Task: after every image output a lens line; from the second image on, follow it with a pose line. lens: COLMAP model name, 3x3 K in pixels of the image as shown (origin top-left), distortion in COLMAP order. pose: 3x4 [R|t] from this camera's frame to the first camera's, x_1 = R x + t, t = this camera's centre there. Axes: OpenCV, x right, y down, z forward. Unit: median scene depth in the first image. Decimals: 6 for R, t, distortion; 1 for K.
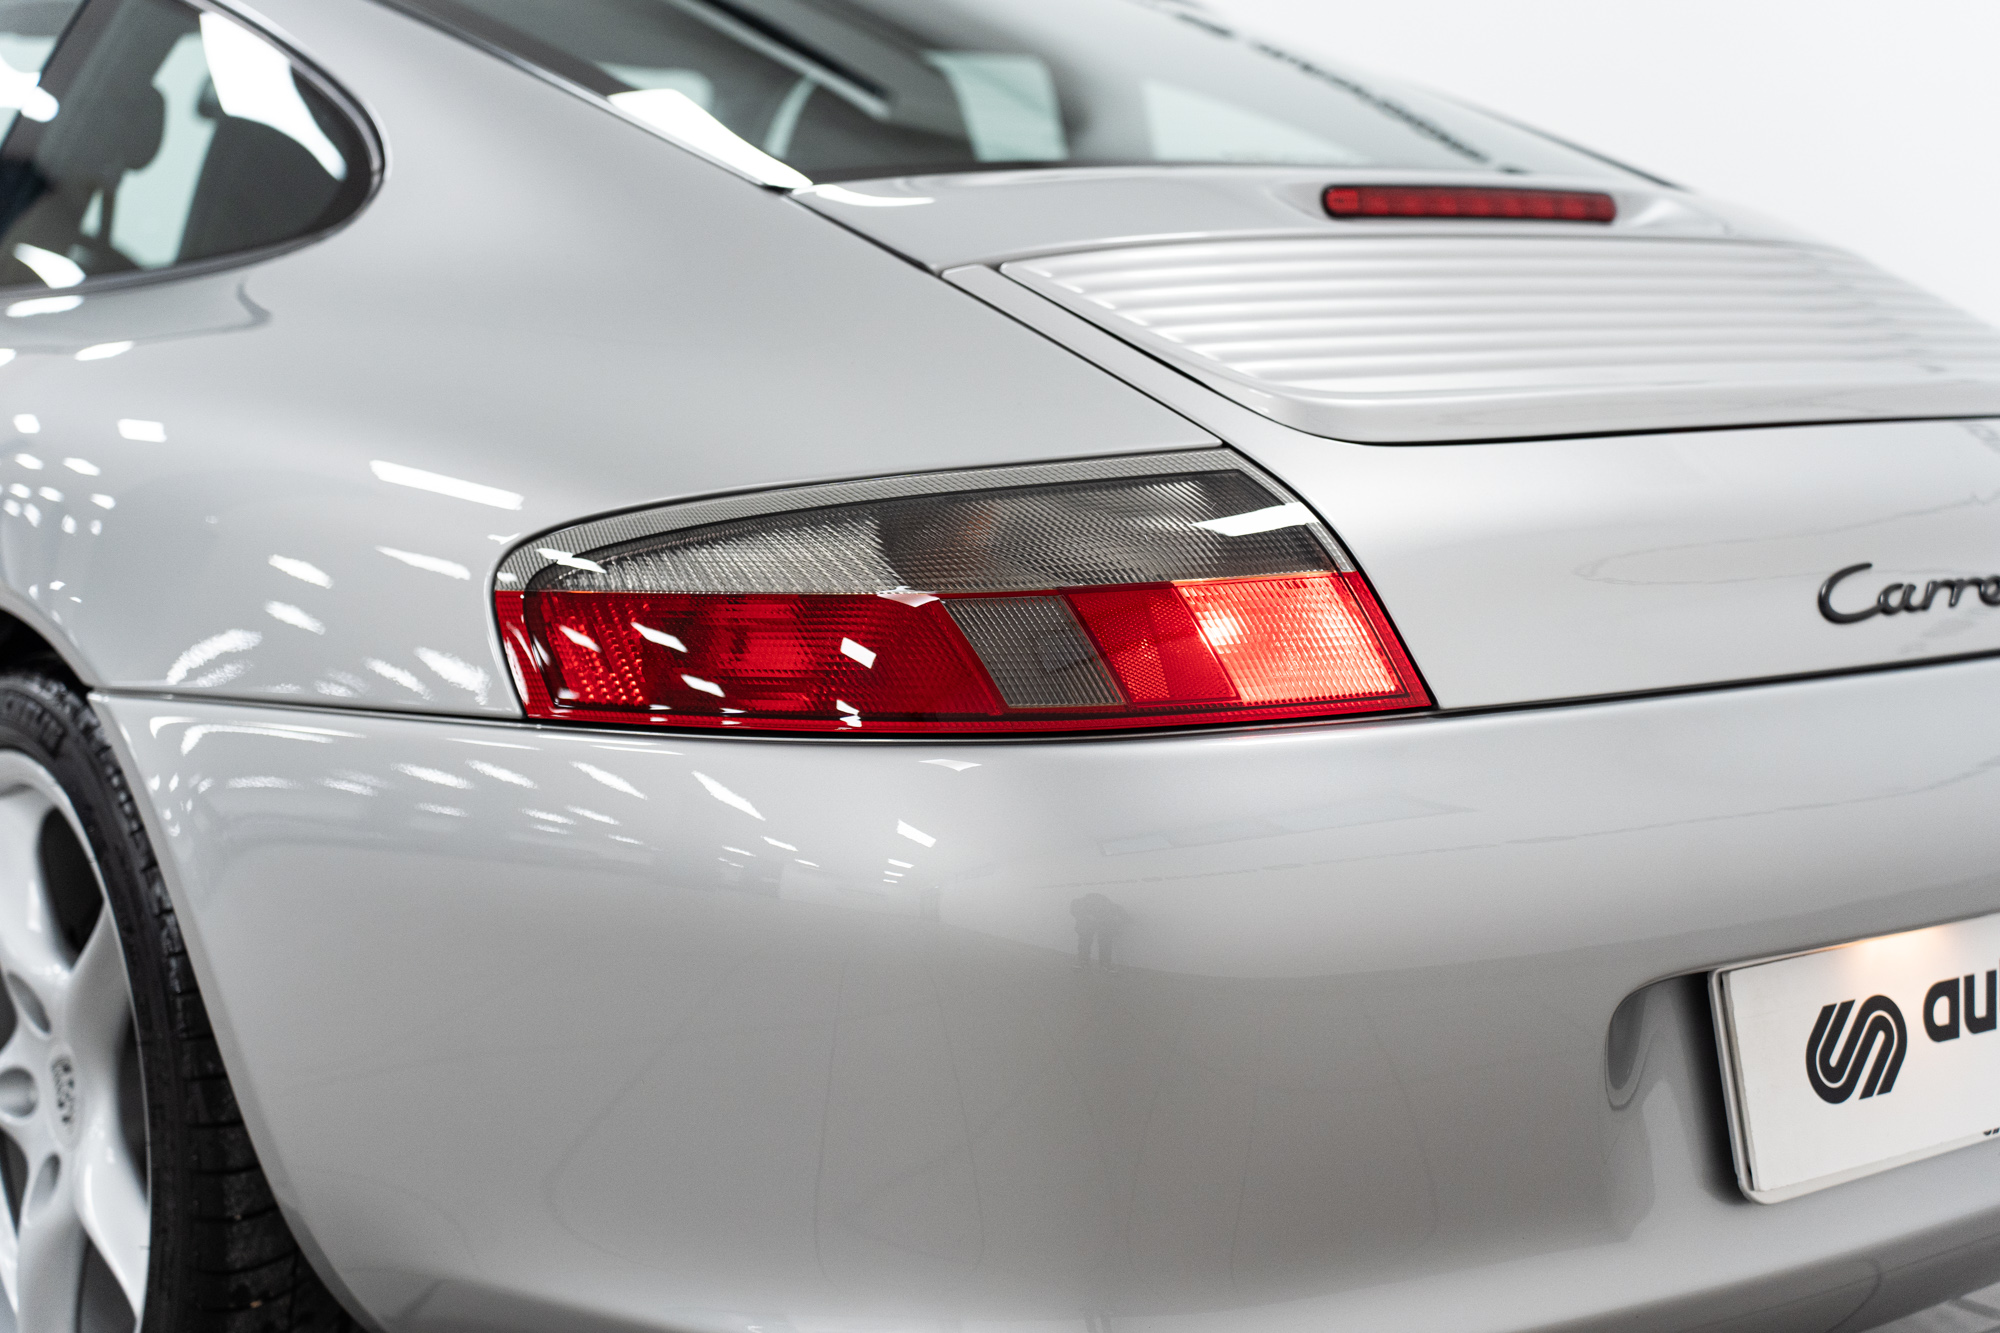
lens RADIAL K [[2951.7, 0, 989.9], [0, 2951.7, 677.2], [0, 0, 1]] dist [-0.061409, 0.000000]
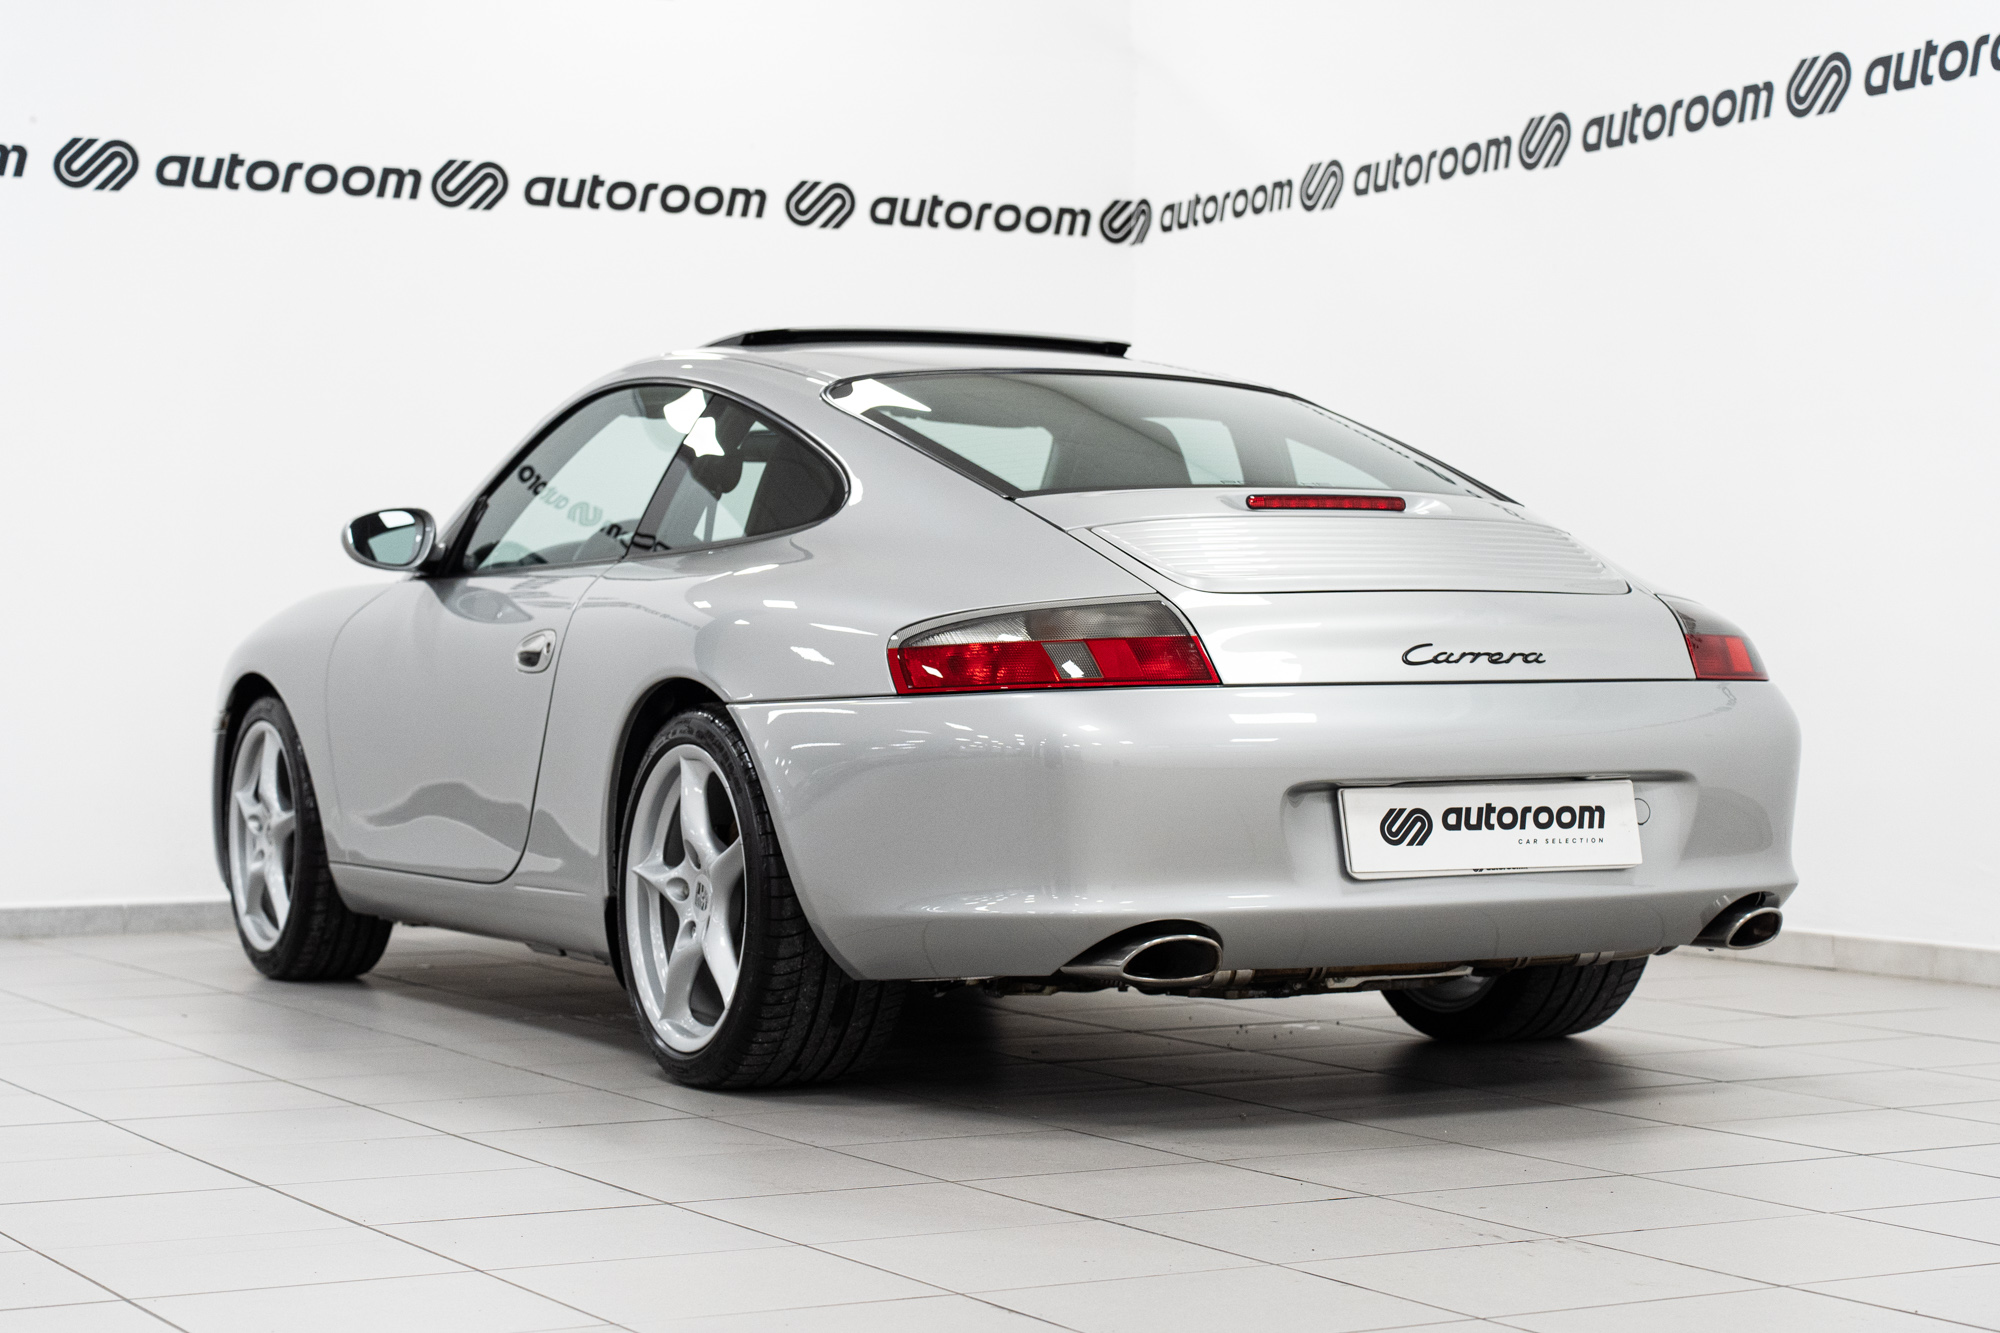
lens RADIAL K [[4518.3, 0, 1004.3], [0, 4518.3, 667.5], [0, 0, 1]] dist [-0.078300, 0.000000]
pose [[0.986849, -0.001332, -0.161638, 0.562227], [-0.018966, 0.992105, -0.123970, 0.464395], [0.160527, 0.125405, 0.979032, -2.814633]]
